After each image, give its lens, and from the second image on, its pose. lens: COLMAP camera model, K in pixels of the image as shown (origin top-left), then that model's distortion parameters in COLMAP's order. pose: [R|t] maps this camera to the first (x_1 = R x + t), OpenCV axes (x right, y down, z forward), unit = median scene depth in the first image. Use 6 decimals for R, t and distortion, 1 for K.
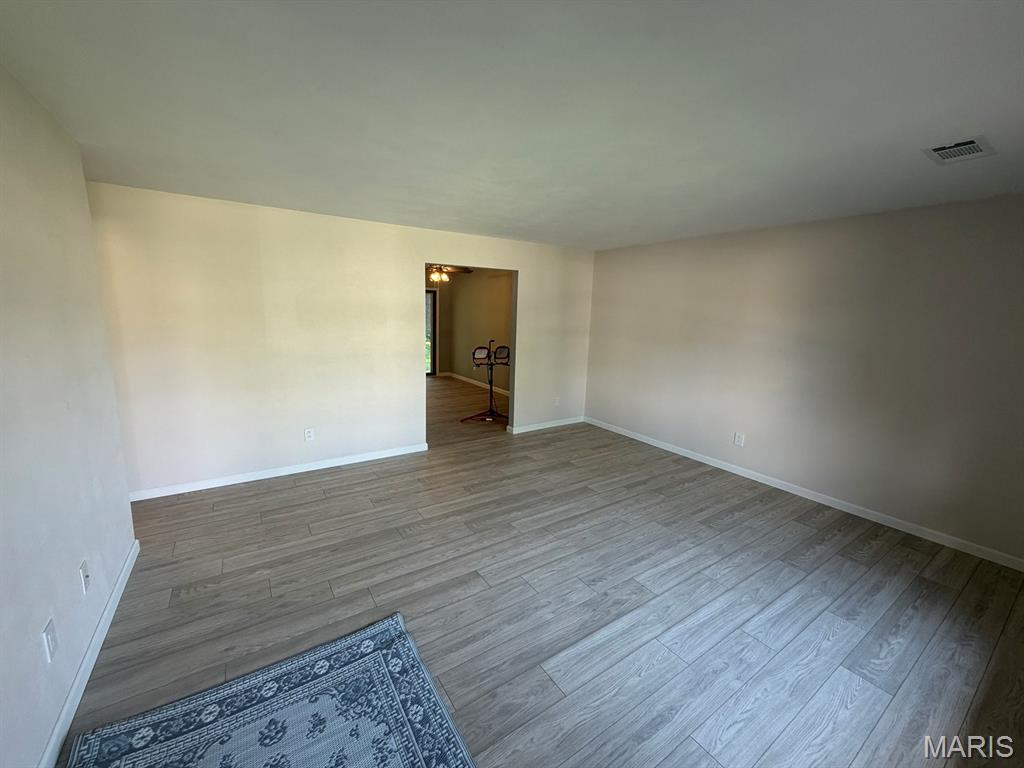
lens RADIAL K [[407.2, 0, 511.8], [0, 407.2, 384.7], [0, 0, 1]] dist [-0.002392, 0.000521]
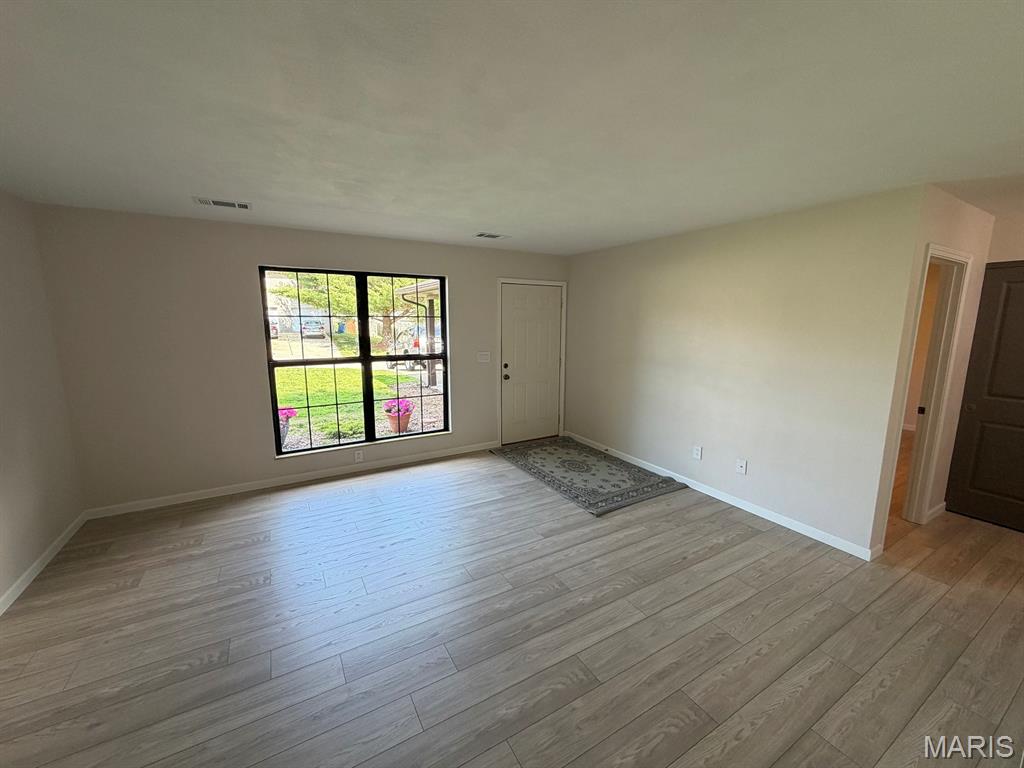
lens RADIAL K [[407.2, 0, 511.8], [0, 407.2, 384.8], [0, 0, 1]] dist [-0.002392, 0.000521]
pose [[-0.997772, -0.042538, 0.051387, -0.029600], [-0.023049, 0.942707, 0.332824, -0.339552], [-0.062600, 0.330899, -0.941588, 1.831924]]
